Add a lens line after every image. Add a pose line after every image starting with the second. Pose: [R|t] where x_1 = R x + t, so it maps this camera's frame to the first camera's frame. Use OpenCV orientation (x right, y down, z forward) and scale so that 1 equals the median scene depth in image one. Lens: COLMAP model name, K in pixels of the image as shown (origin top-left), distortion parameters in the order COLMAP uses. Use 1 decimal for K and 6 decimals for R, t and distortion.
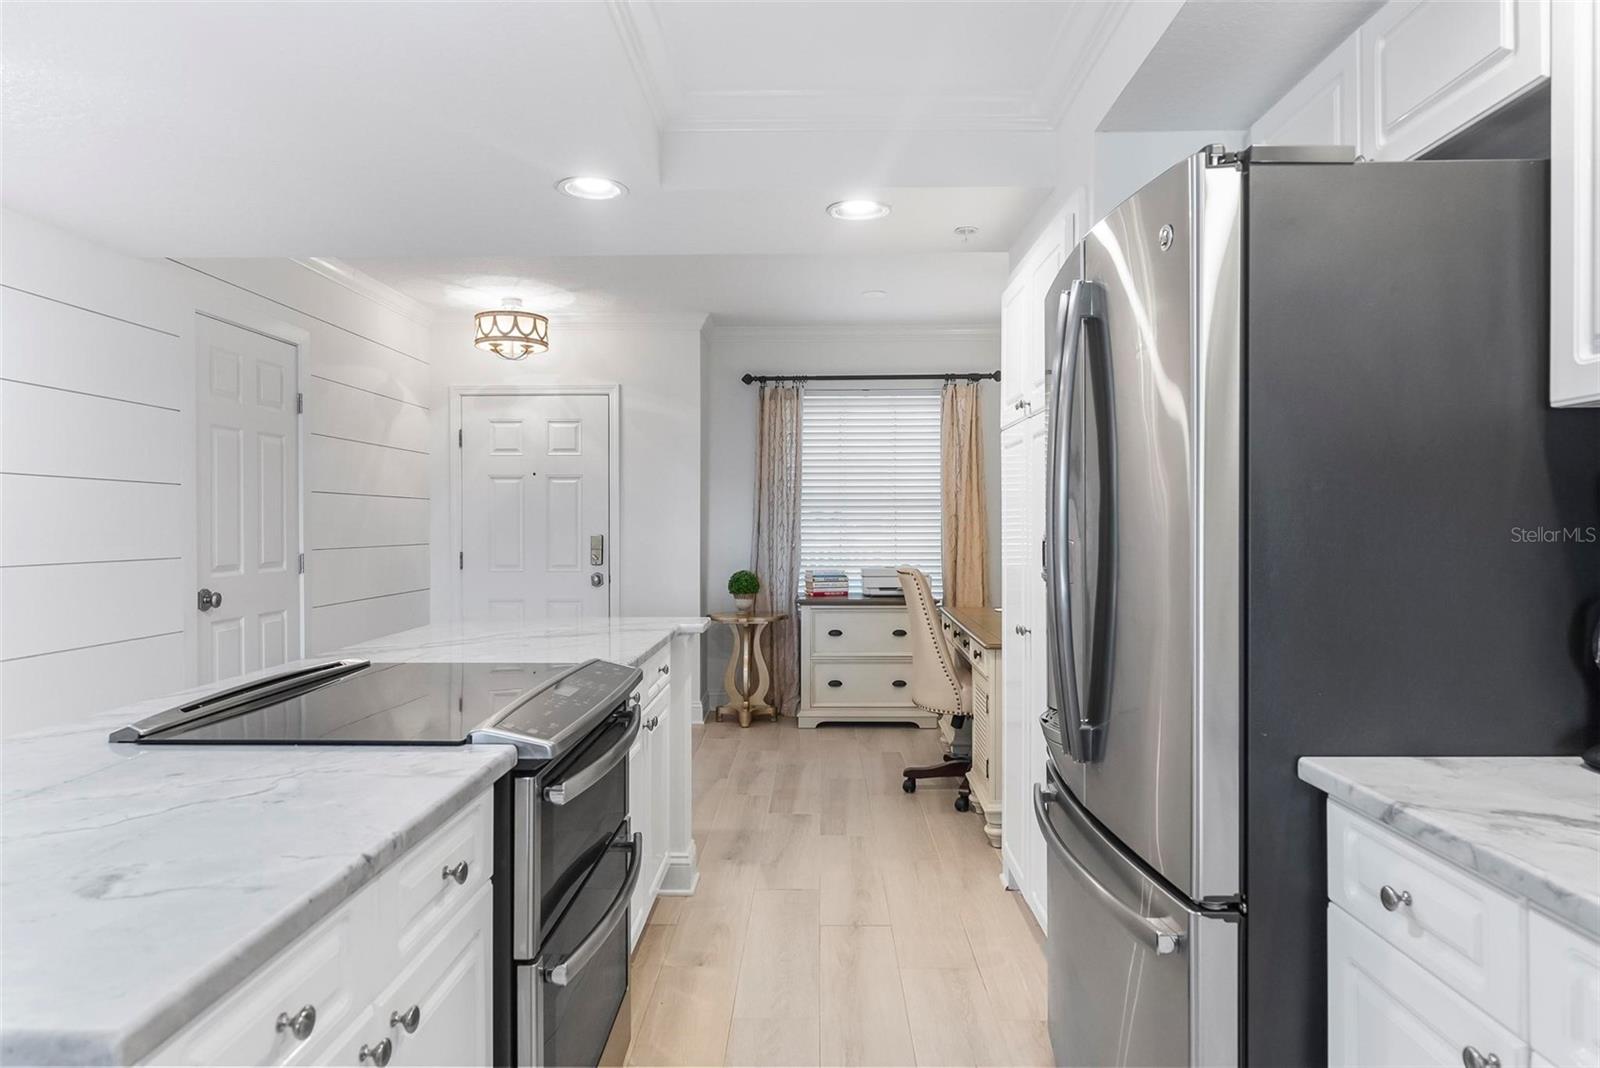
lens RADIAL K [[974.7, 0, 799.4], [0, 974.7, 530.0], [0, 0, 1]] dist [-0.001093, -0.000829]
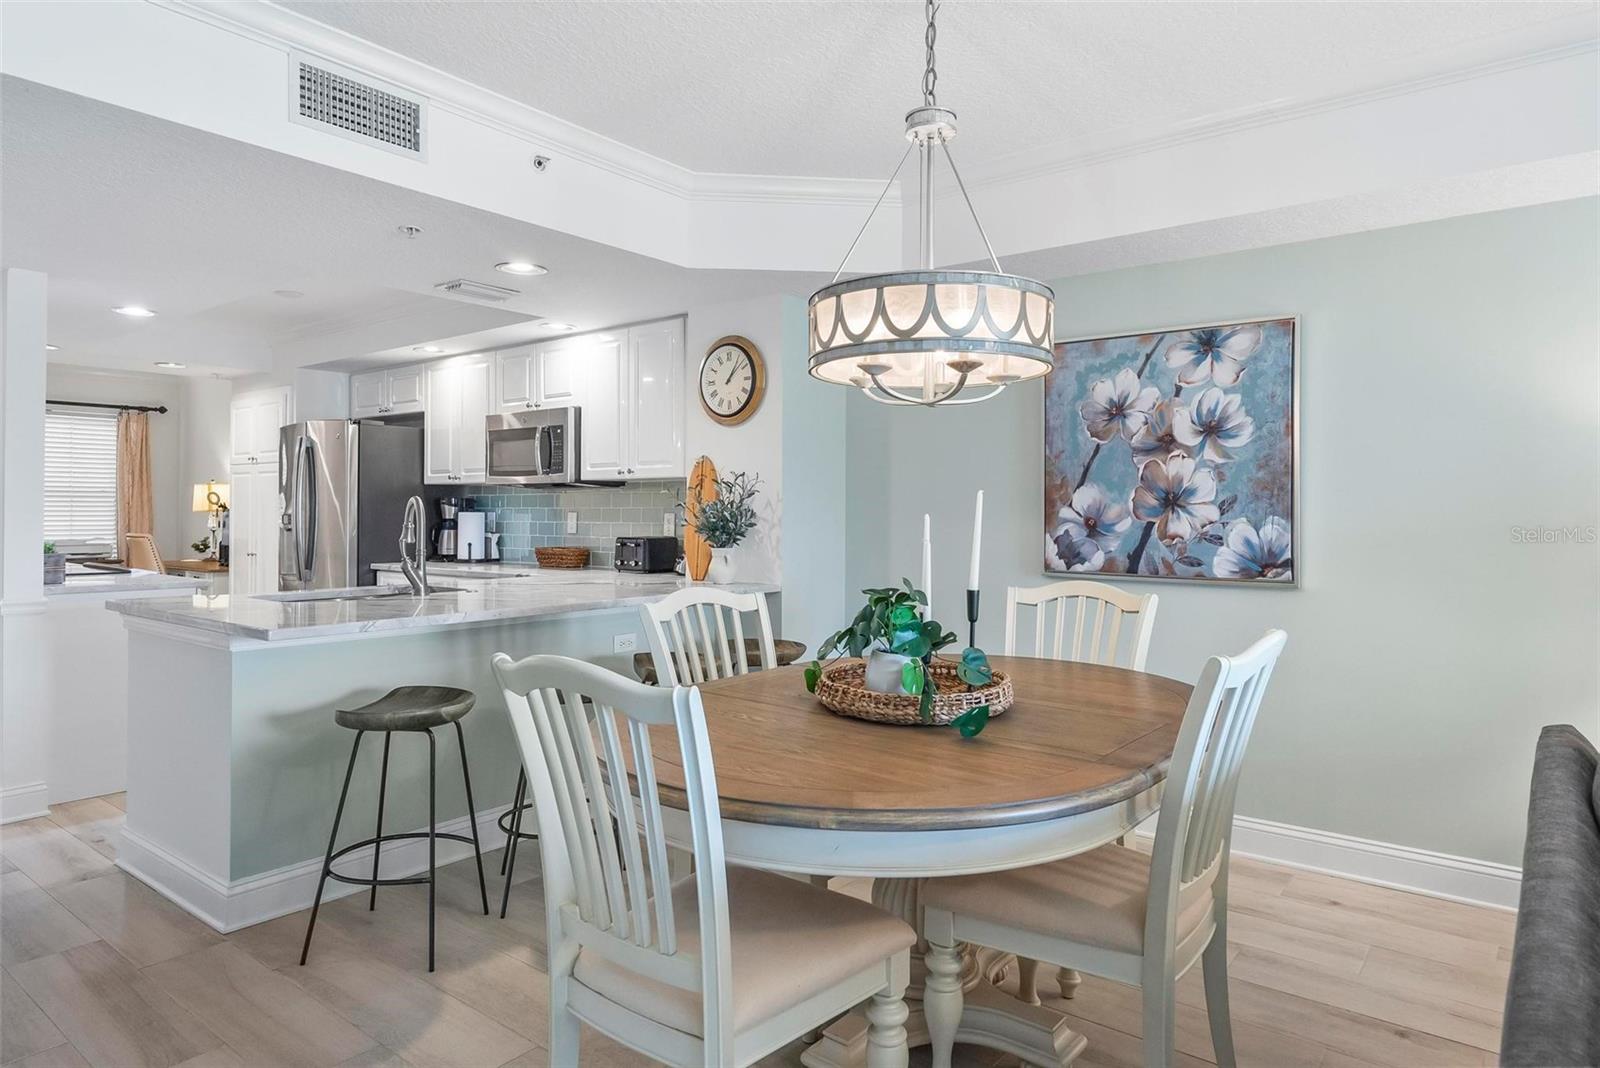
lens RADIAL K [[961.2, 0, 798.8], [0, 961.2, 506.7], [0, 0, 1]] dist [-0.000078, 0.001230]
pose [[0.609442, 0.011060, 0.792753, -0.383071], [-0.001178, 0.999914, -0.013044, 0.007923], [-0.792829, 0.007016, 0.609403, -0.694729]]
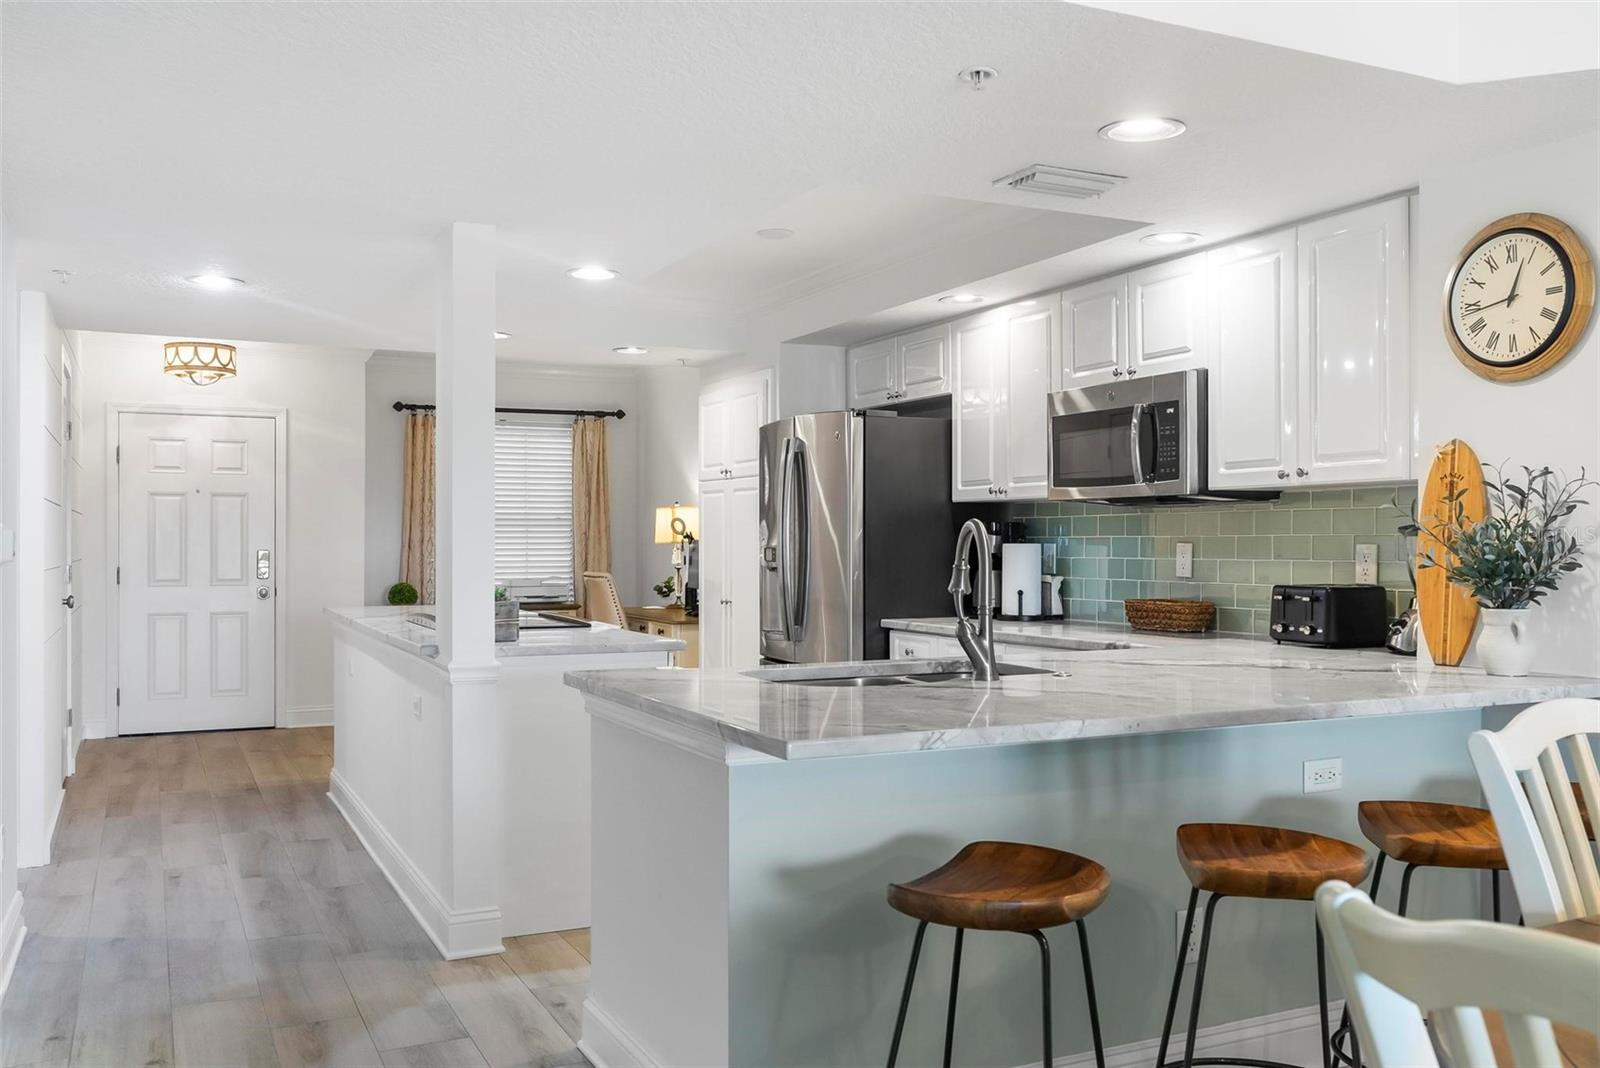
lens RADIAL K [[1360.7, 0, 802.2], [0, 1360.7, 540.0], [0, 0, 1]] dist [0.005840, 0.004121]
pose [[0.893269, 0.003156, 0.449511, -0.349103], [0.000531, 0.999967, -0.008077, 0.005997], [-0.449522, 0.007453, 0.893238, -0.578615]]
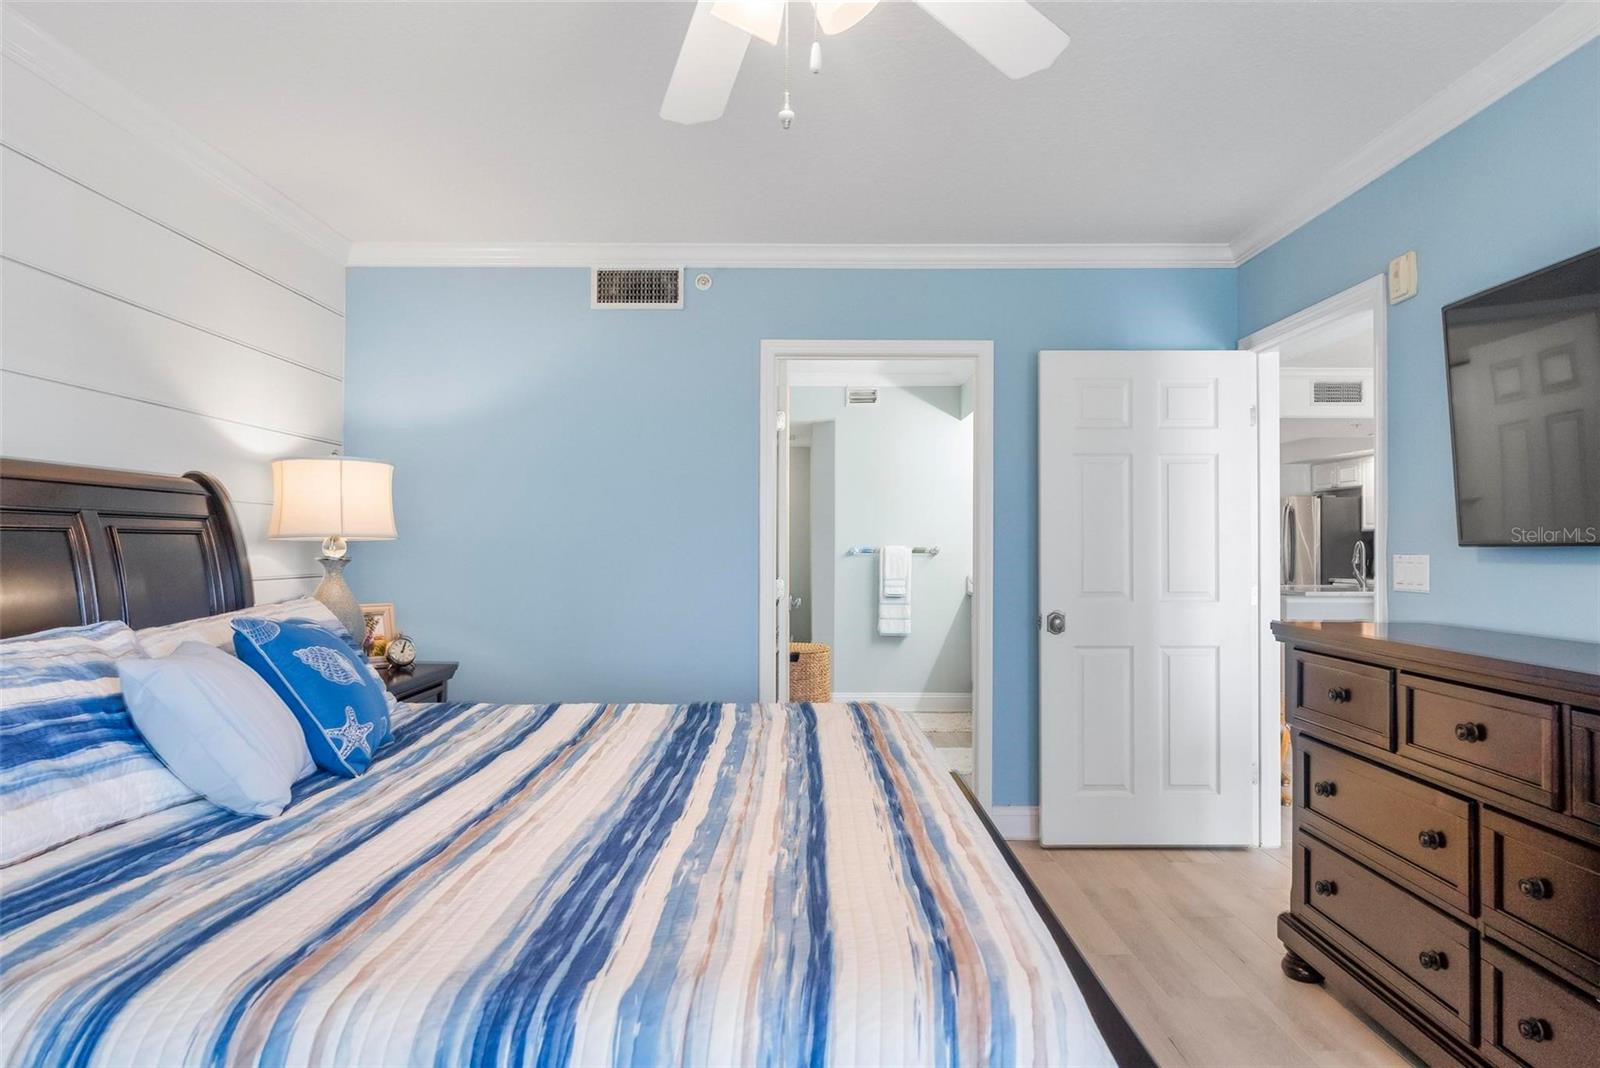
lens RADIAL K [[950.3, 0, 803.2], [0, 950.3, 533.4], [0, 0, 1]] dist [-0.000477, -0.000236]
pose [[0.999783, 0.005882, 0.019990, -0.815506], [-0.005494, 0.999797, -0.019395, 0.012369], [-0.020100, 0.019281, 0.999612, -1.381915]]
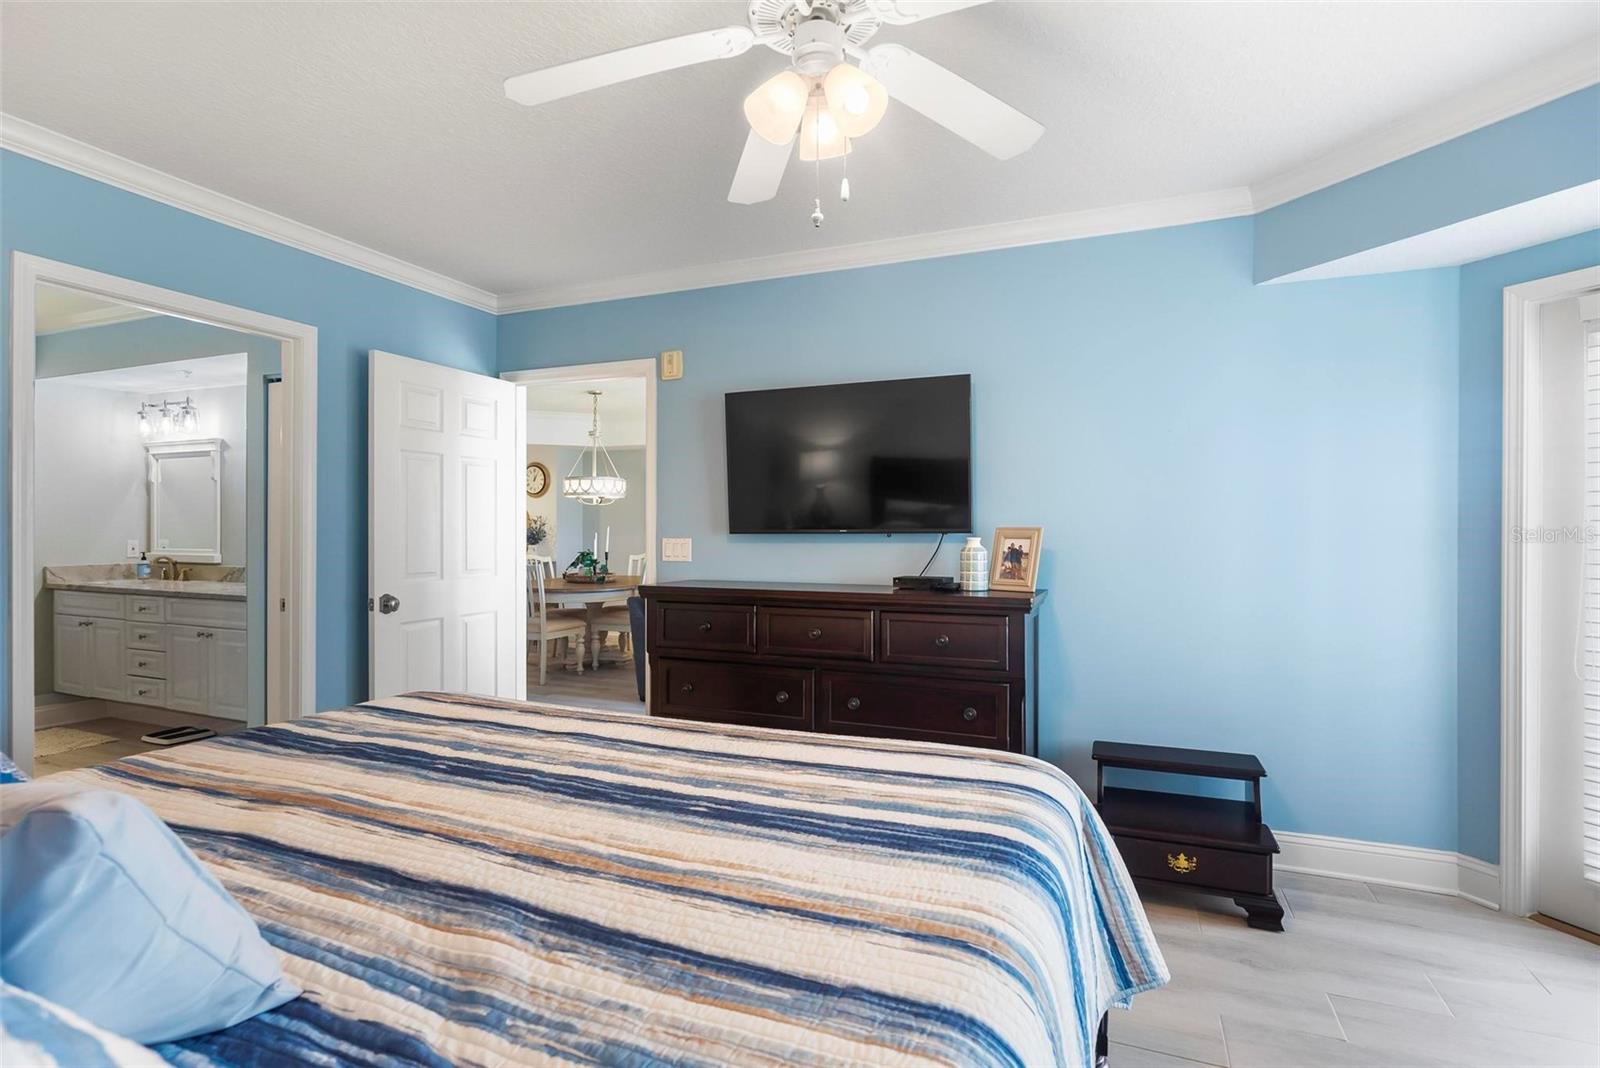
lens RADIAL K [[793.4, 0, 806.3], [0, 793.4, 528.2], [0, 0, 1]] dist [-0.006331, -0.000132]
pose [[0.360860, 0.008022, 0.932586, -1.061336], [-0.000248, 0.999964, -0.008505, 0.009157], [-0.932620, 0.002838, 0.360849, -1.238193]]
